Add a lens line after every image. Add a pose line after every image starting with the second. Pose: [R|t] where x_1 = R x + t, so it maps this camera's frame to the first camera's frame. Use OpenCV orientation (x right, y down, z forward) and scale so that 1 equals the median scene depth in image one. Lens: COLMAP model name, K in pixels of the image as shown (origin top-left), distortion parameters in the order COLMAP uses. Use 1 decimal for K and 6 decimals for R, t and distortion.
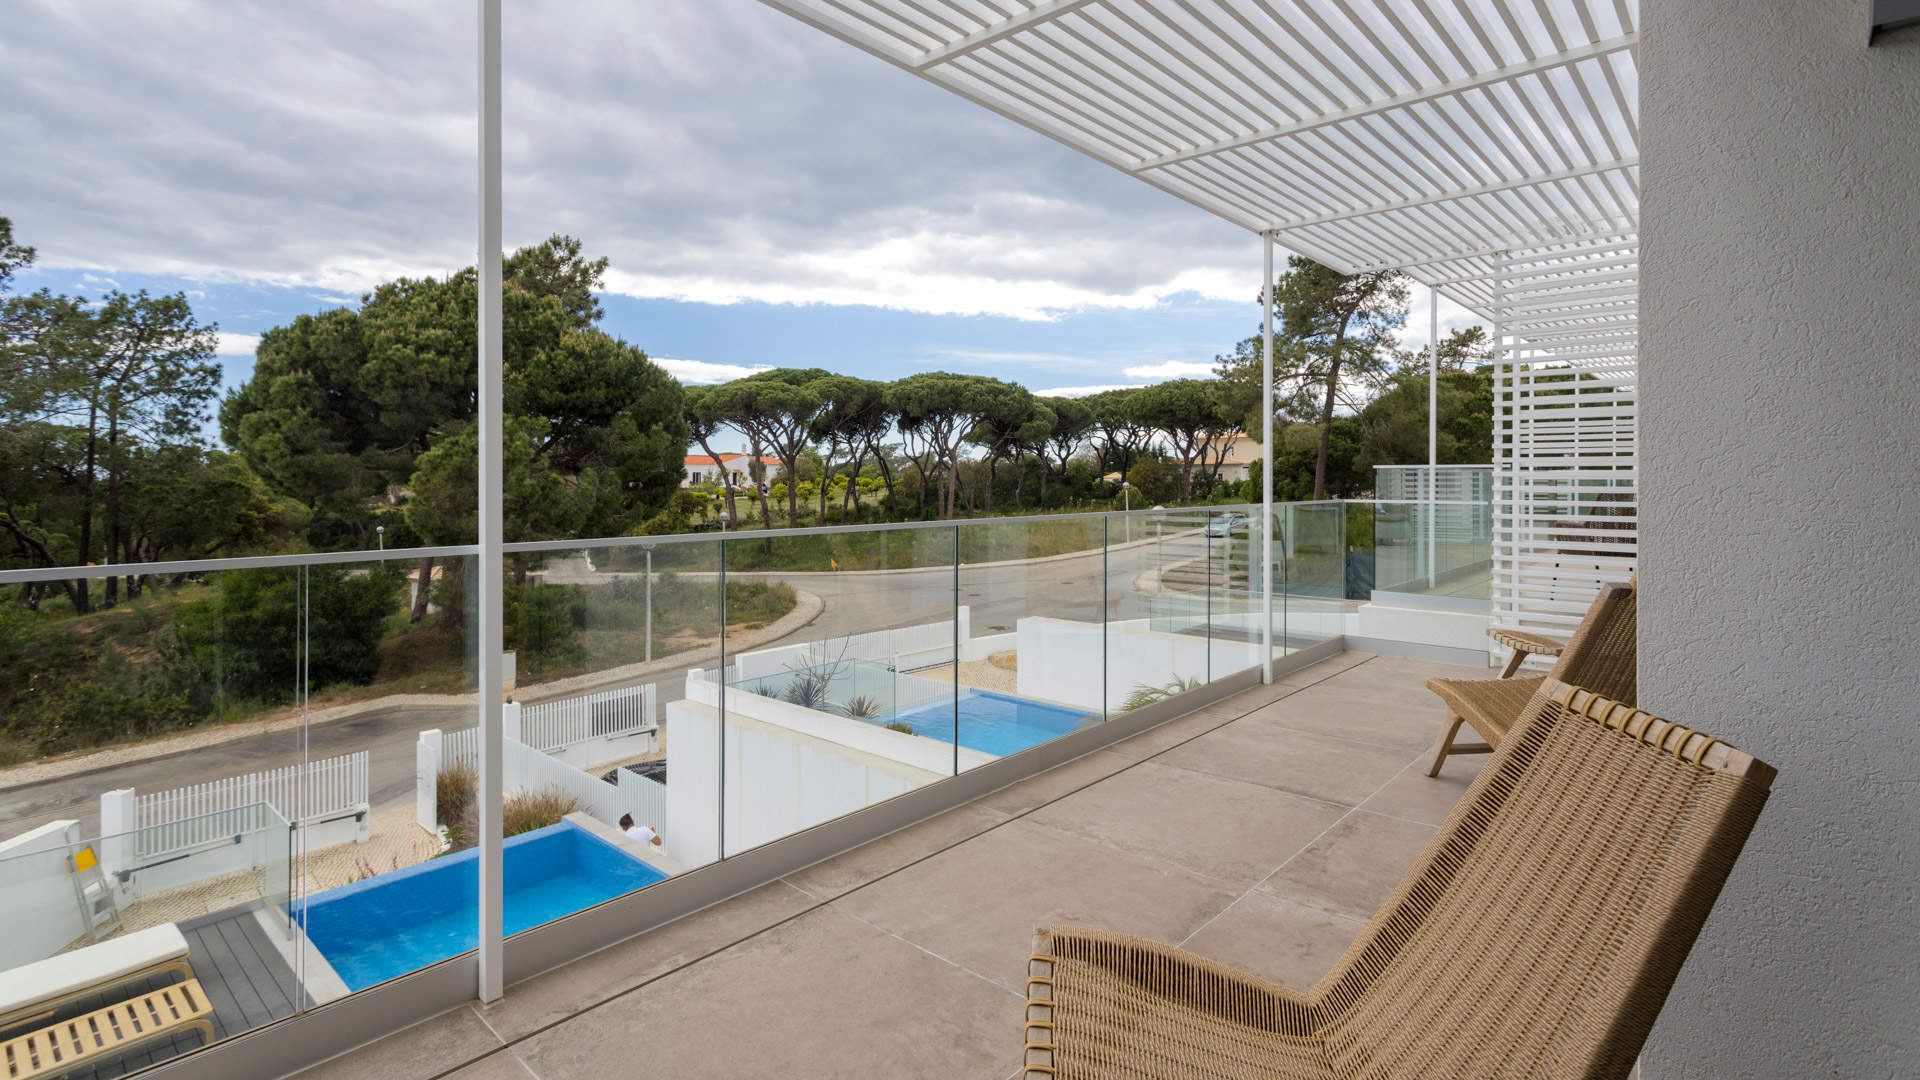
lens RADIAL K [[915.0, 0, 955.3], [0, 915.0, 479.9], [0, 0, 1]] dist [-0.000219, -0.000293]
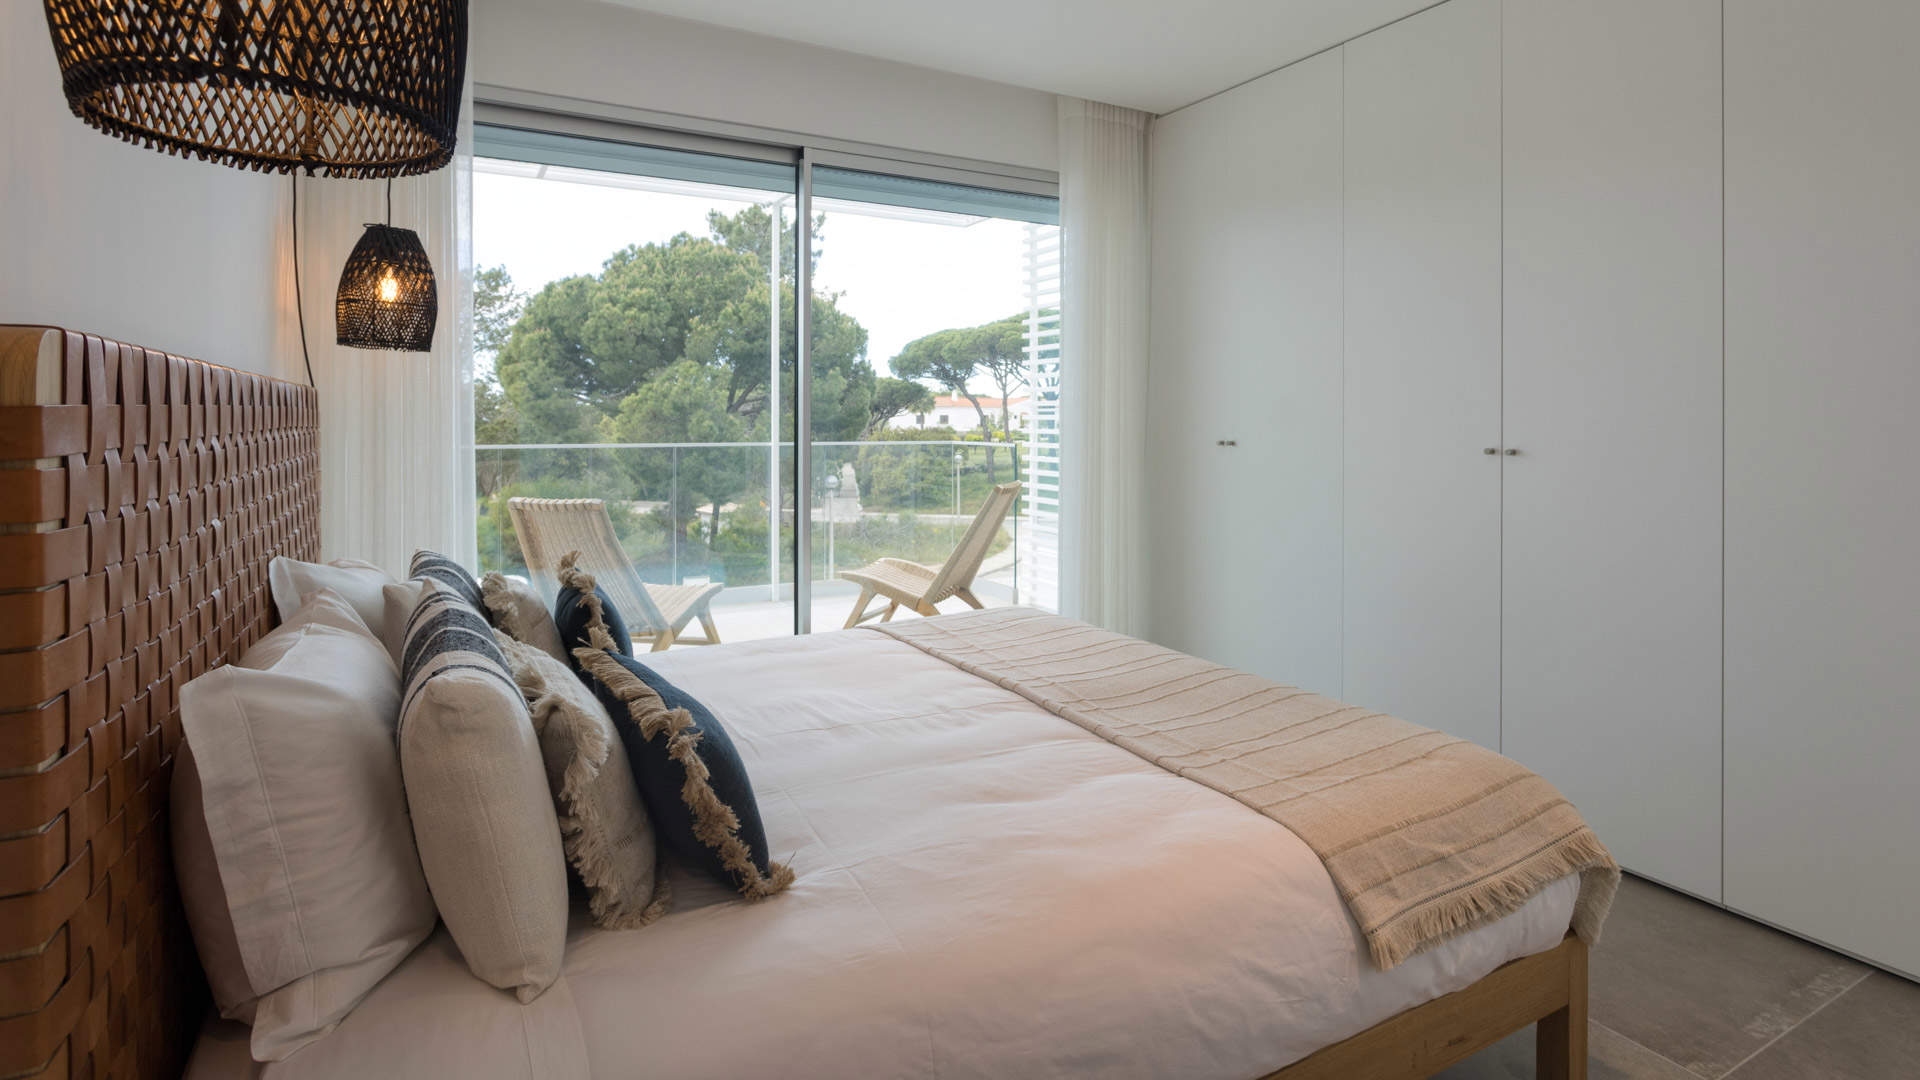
lens RADIAL K [[969.2, 0, 957.1], [0, 969.2, 441.5], [0, 0, 1]] dist [-0.014394, 0.000475]
pose [[0.945330, 0.010777, -0.325938, 0.184657], [-0.004561, 0.999793, 0.019829, 0.000080], [0.326085, -0.017258, 0.945183, -0.013262]]
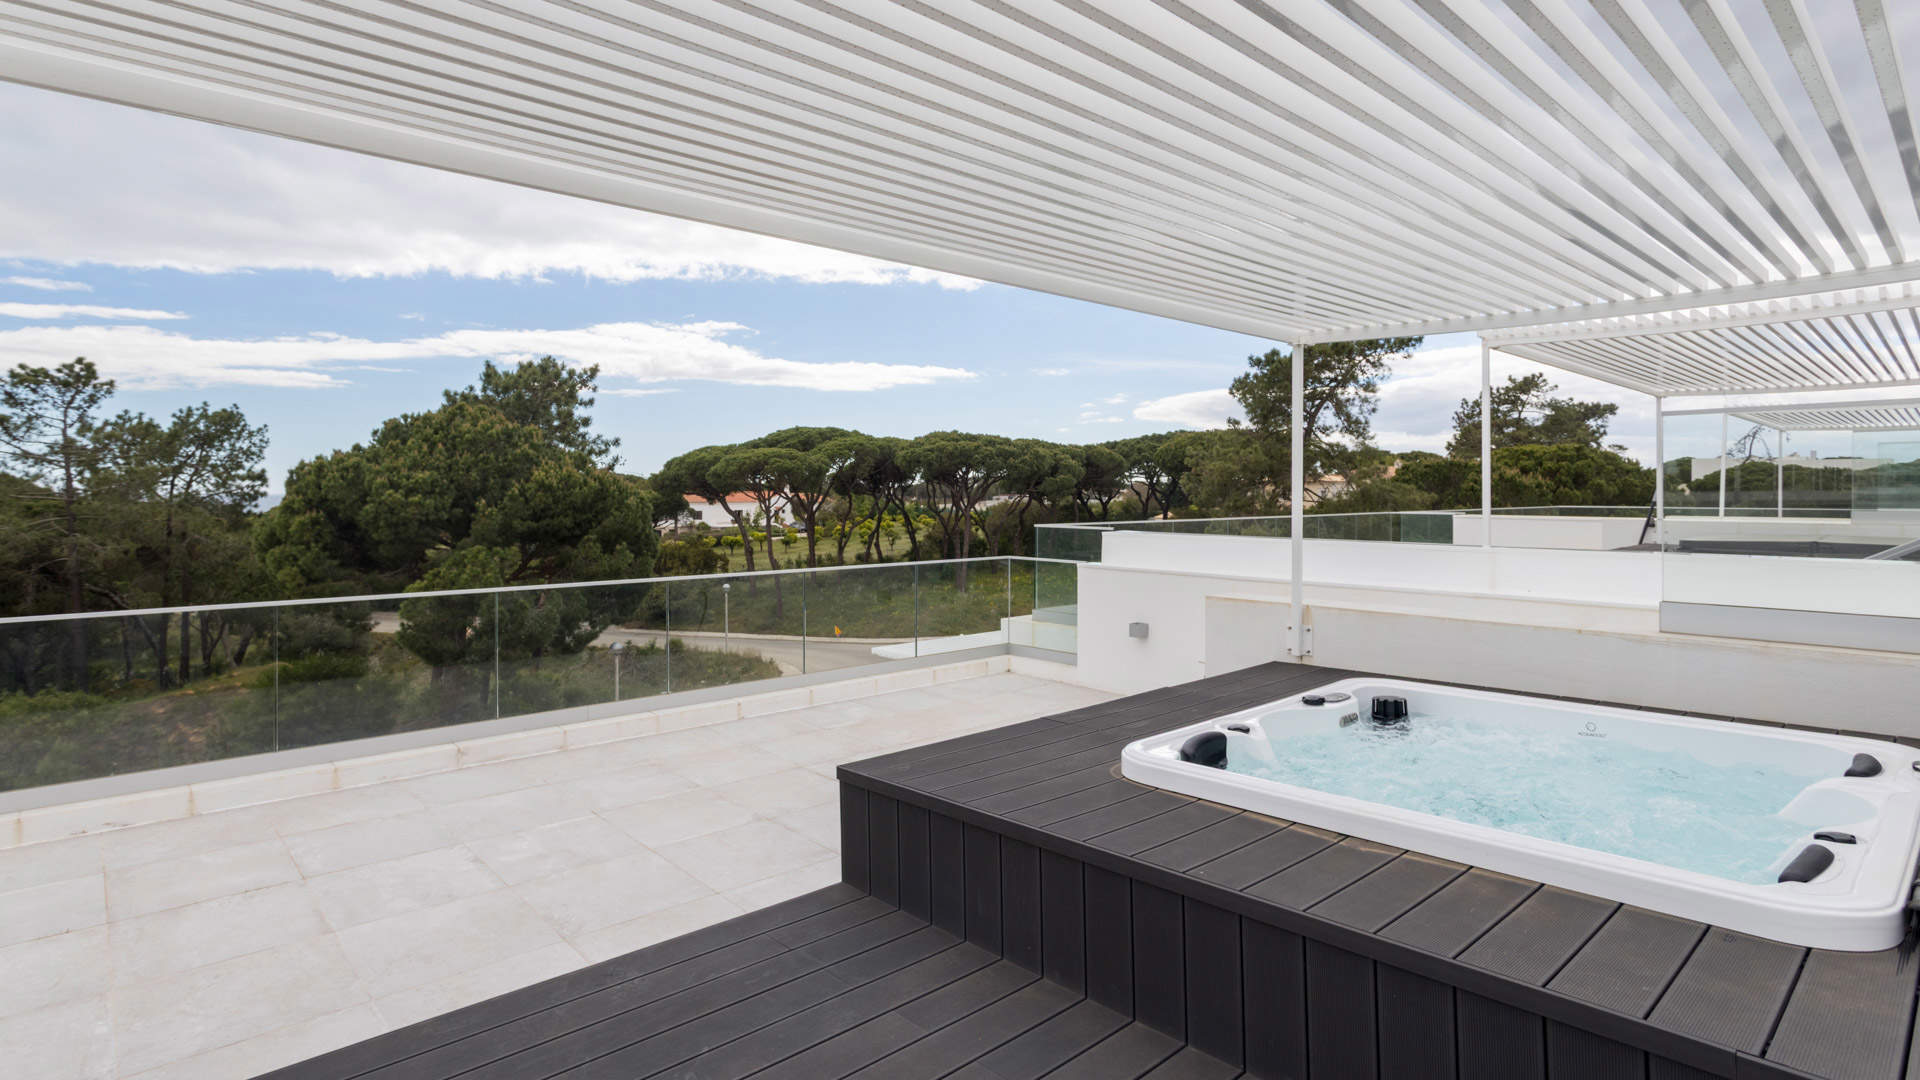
lens RADIAL K [[969.2, 0, 929.7], [0, 969.2, 511.6], [0, 0, 1]] dist [-0.014394, 0.000475]
pose [[0.994807, 0.003759, -0.101710, 0.174053], [-0.002295, 0.999892, 0.014509, -0.124285], [0.101753, -0.014201, 0.994708, -0.131856]]
